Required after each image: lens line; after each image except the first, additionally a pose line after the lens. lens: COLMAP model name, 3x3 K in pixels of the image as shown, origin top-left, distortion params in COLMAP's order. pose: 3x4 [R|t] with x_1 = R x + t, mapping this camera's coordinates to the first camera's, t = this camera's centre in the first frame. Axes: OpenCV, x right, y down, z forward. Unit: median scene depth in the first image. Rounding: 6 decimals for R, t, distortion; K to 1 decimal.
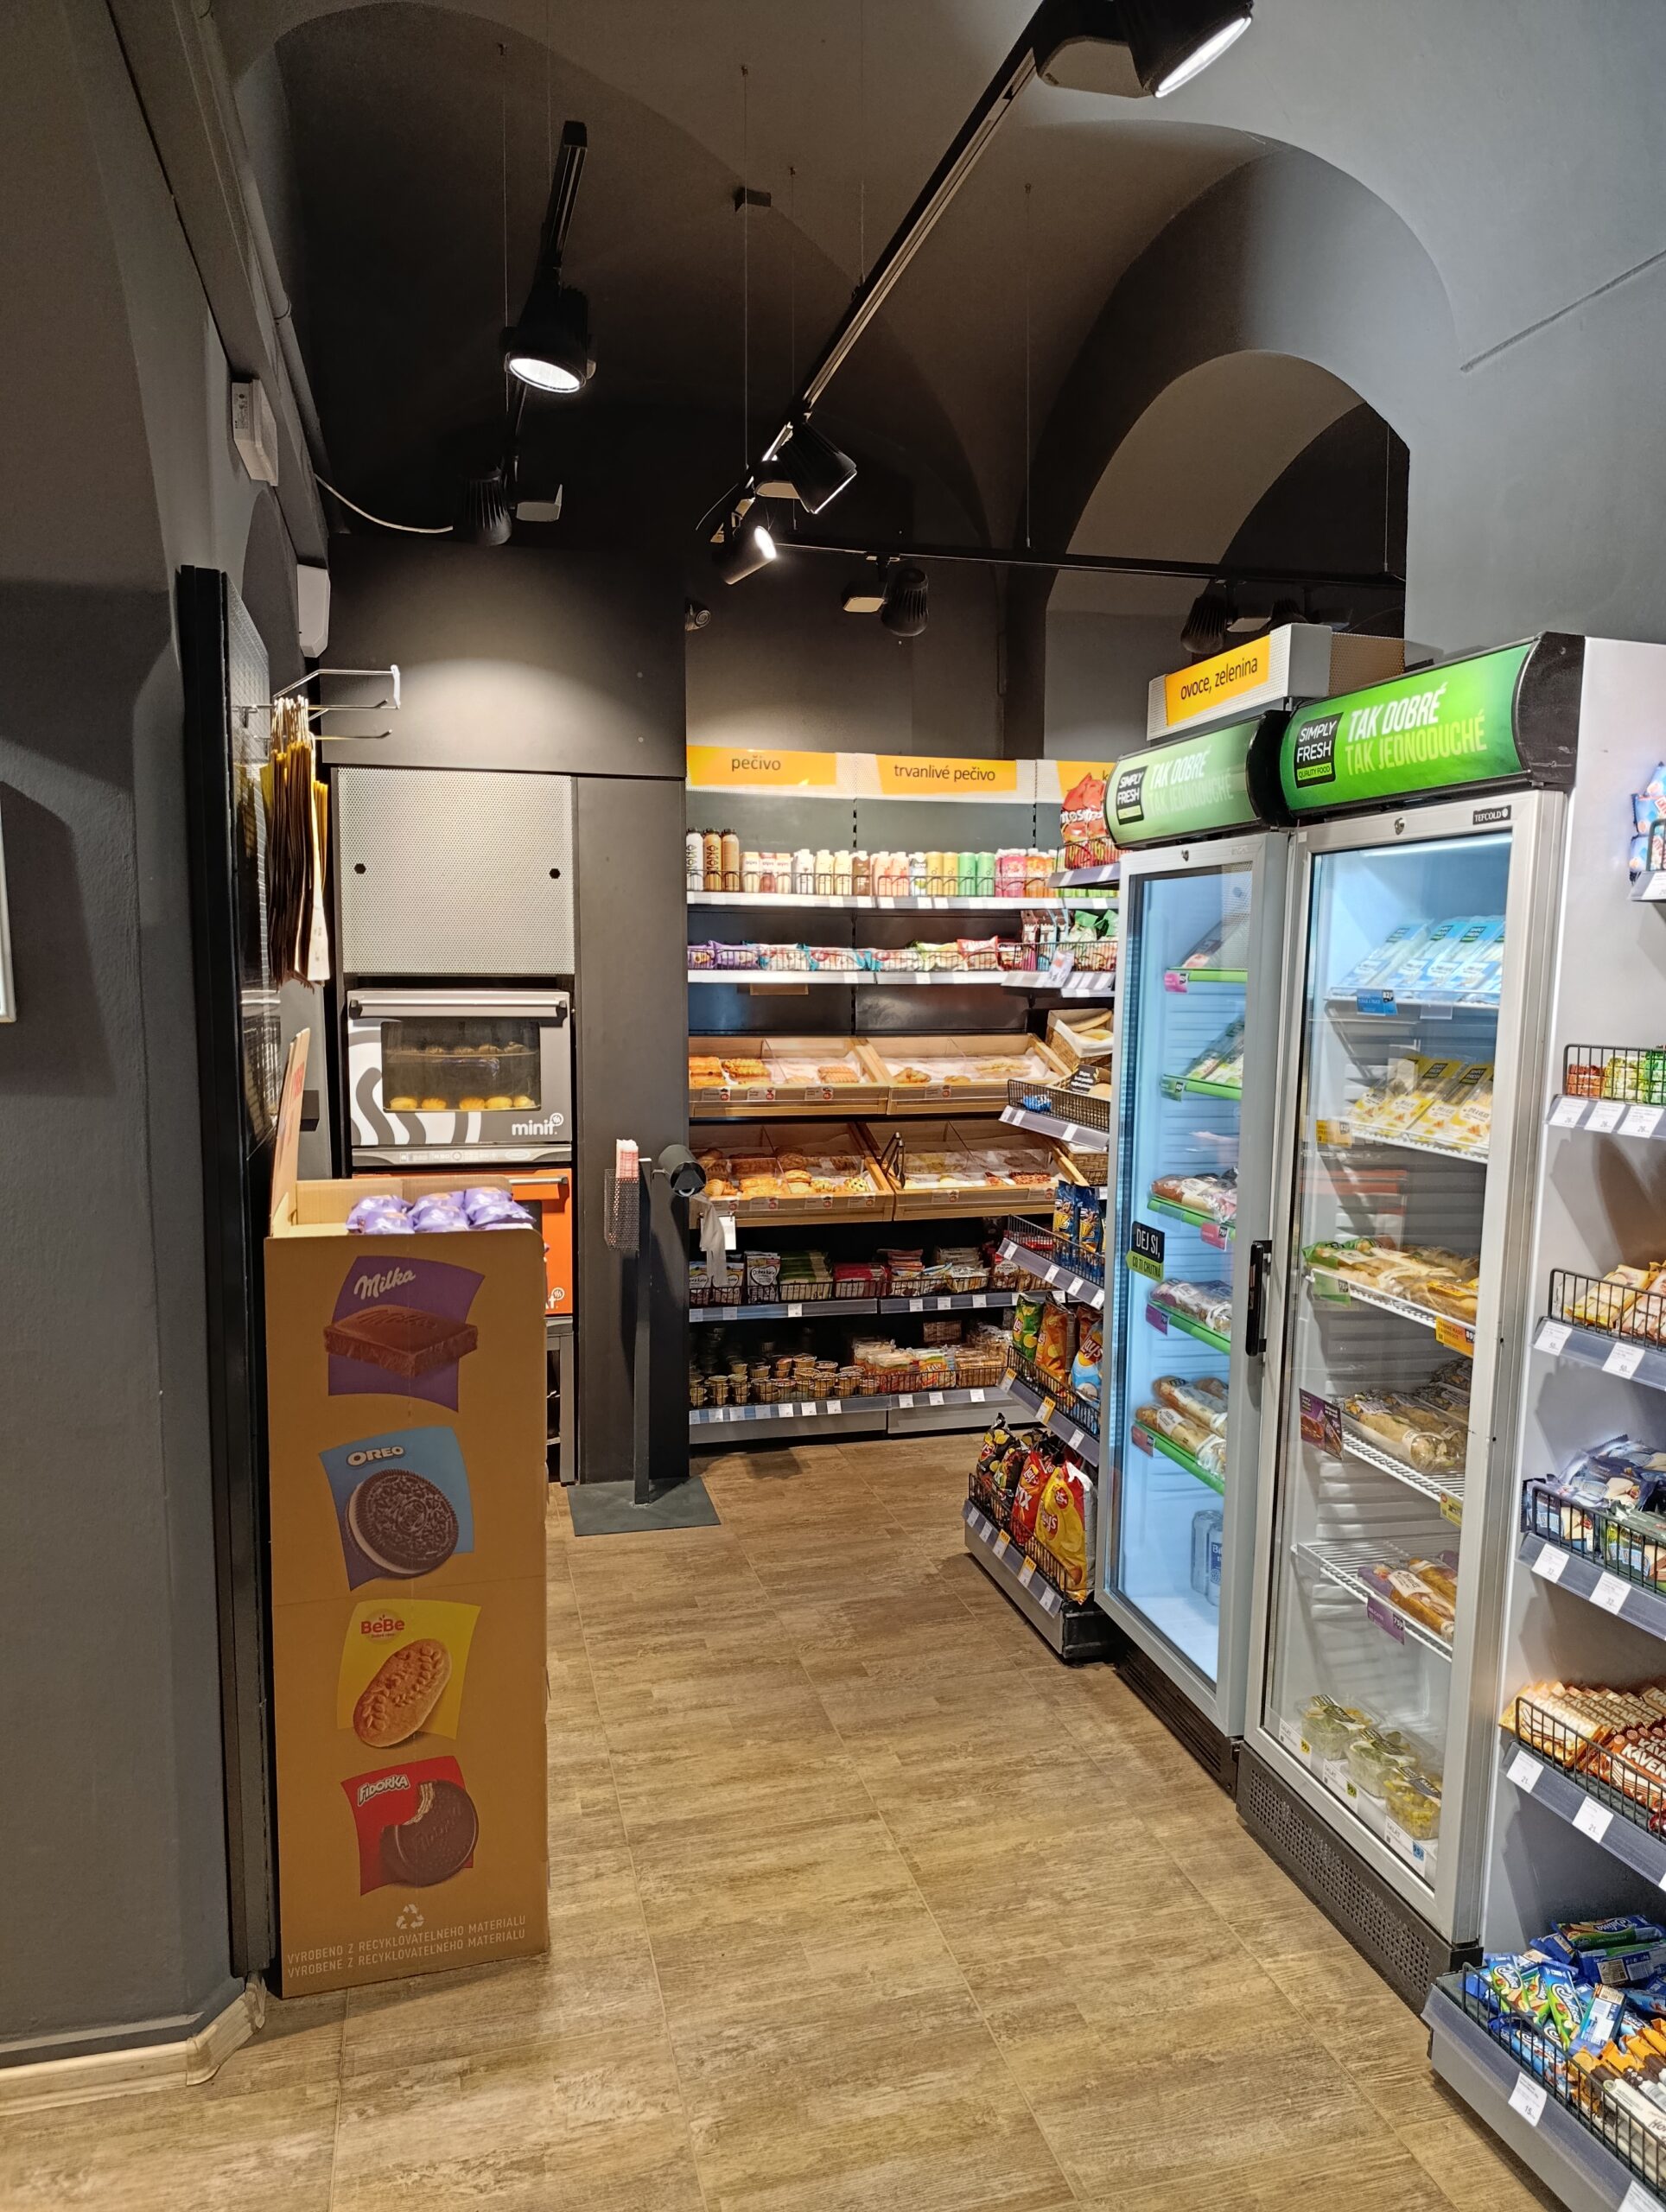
lens RADIAL K [[1510.8, 0, 867.6], [0, 1510.8, 1154.8], [0, 0, 1]] dist [0.063586, -0.139336]
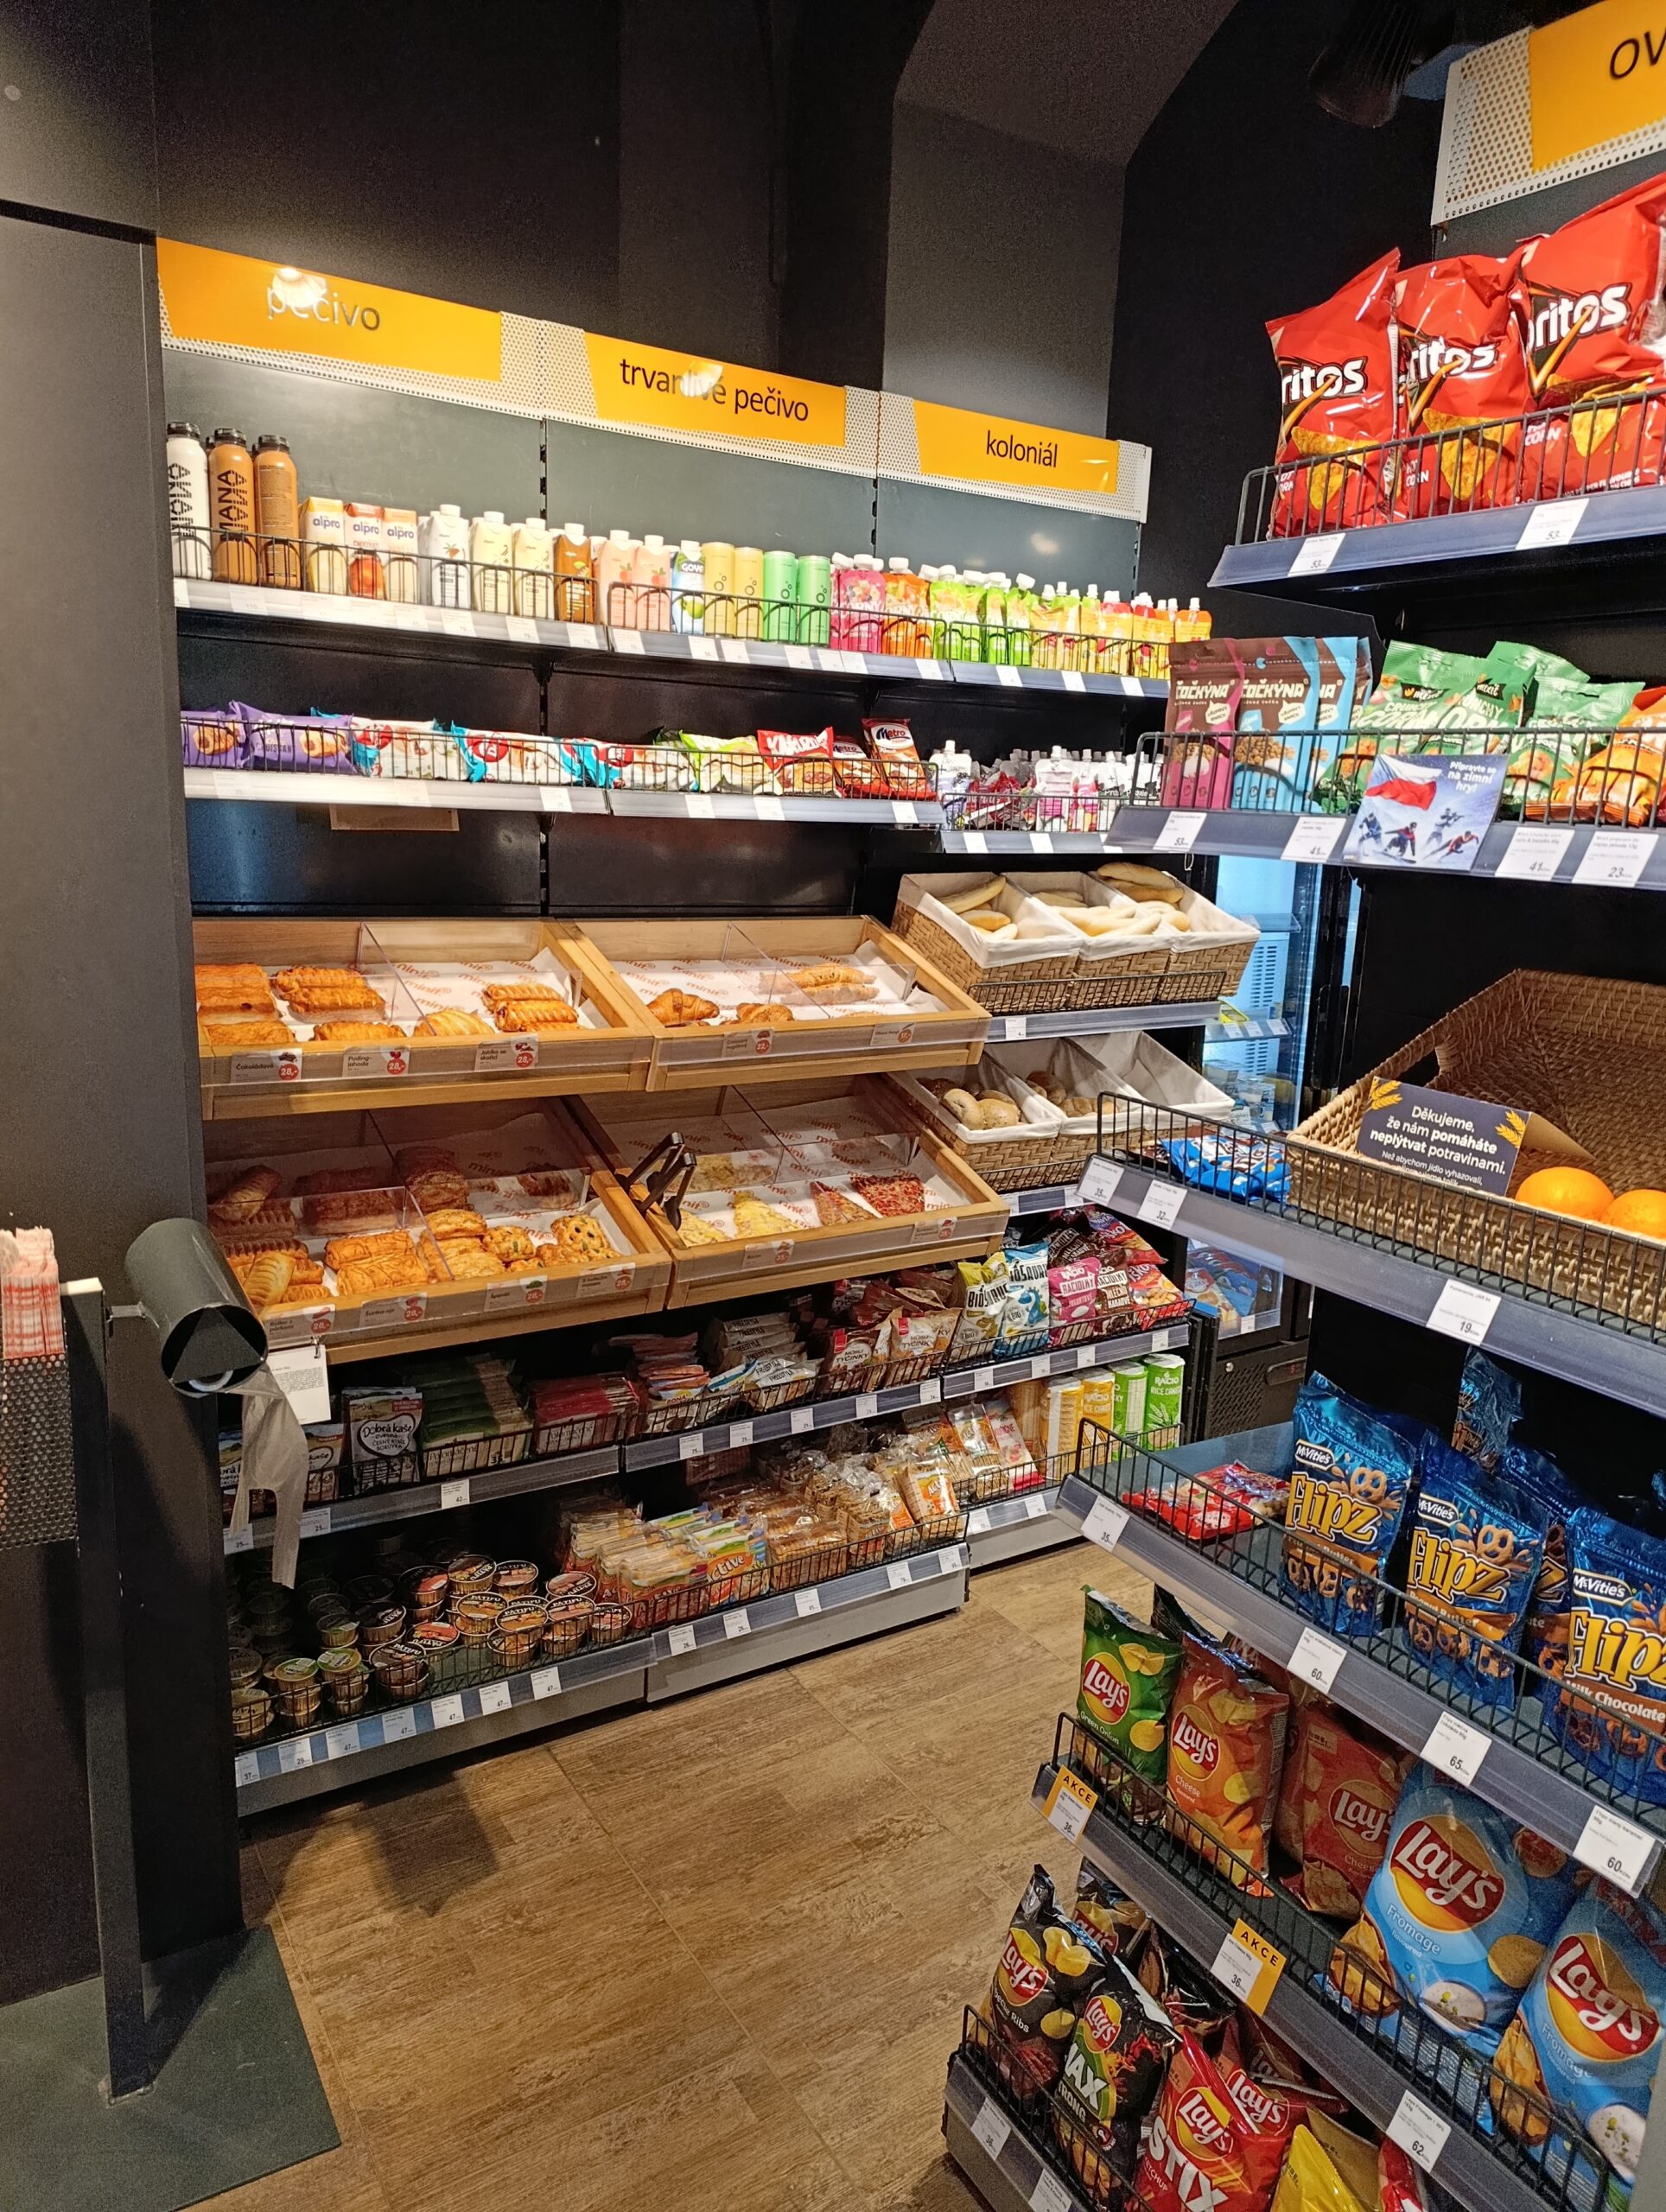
lens RADIAL K [[1510.8, 0, 867.6], [0, 1510.8, 1154.8], [0, 0, 1]] dist [0.063586, -0.139336]
pose [[0.954269, -0.032269, 0.297204, -0.062905], [-0.001870, 0.993494, 0.113873, -0.060857], [-0.298944, -0.109222, 0.947999, 0.506835]]
